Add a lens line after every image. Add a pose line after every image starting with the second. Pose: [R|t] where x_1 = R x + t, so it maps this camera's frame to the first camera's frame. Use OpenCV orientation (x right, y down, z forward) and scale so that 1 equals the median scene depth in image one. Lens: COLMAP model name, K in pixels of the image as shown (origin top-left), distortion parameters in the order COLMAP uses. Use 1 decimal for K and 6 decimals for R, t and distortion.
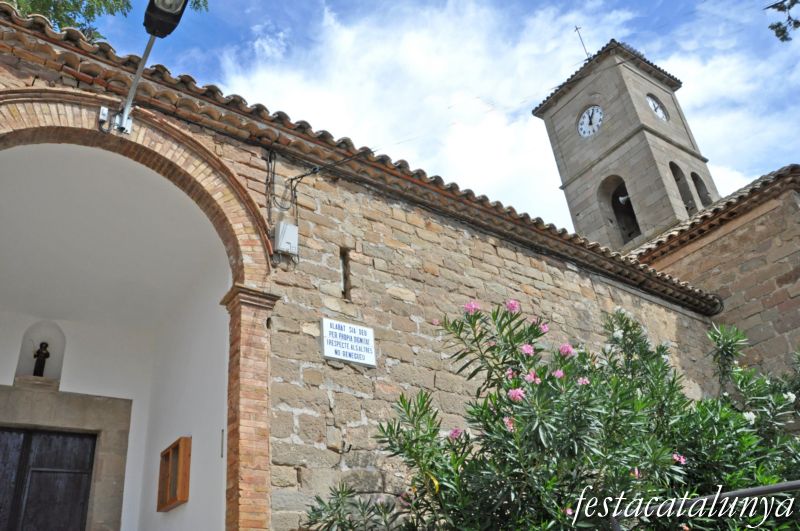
lens RADIAL K [[603.7, 0, 400.0], [0, 603.7, 265.5], [0, 0, 1]] dist [-0.075394, 0.006882]
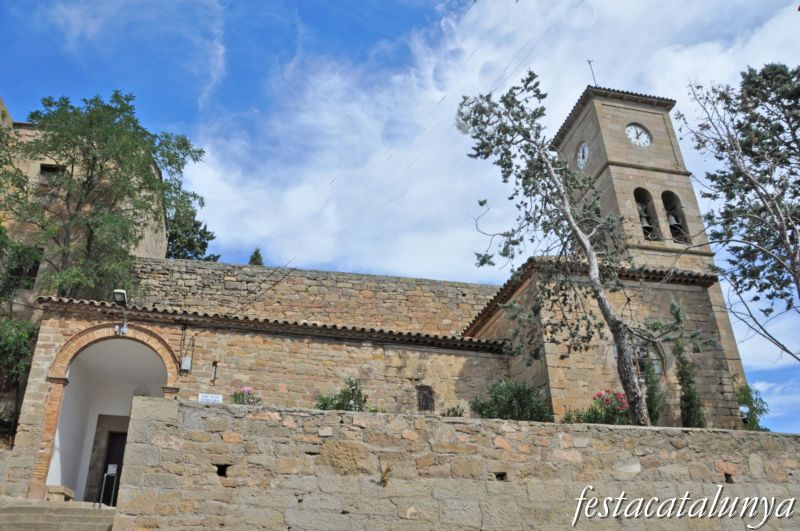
lens RADIAL K [[603.7, 0, 400.0], [0, 603.7, 265.5], [0, 0, 1]] dist [-0.075394, 0.006882]
pose [[0.936820, -0.107699, -0.332820, 1.384543], [0.119571, 0.992707, 0.015333, -0.344768], [0.328742, -0.054160, 0.942866, -0.970262]]
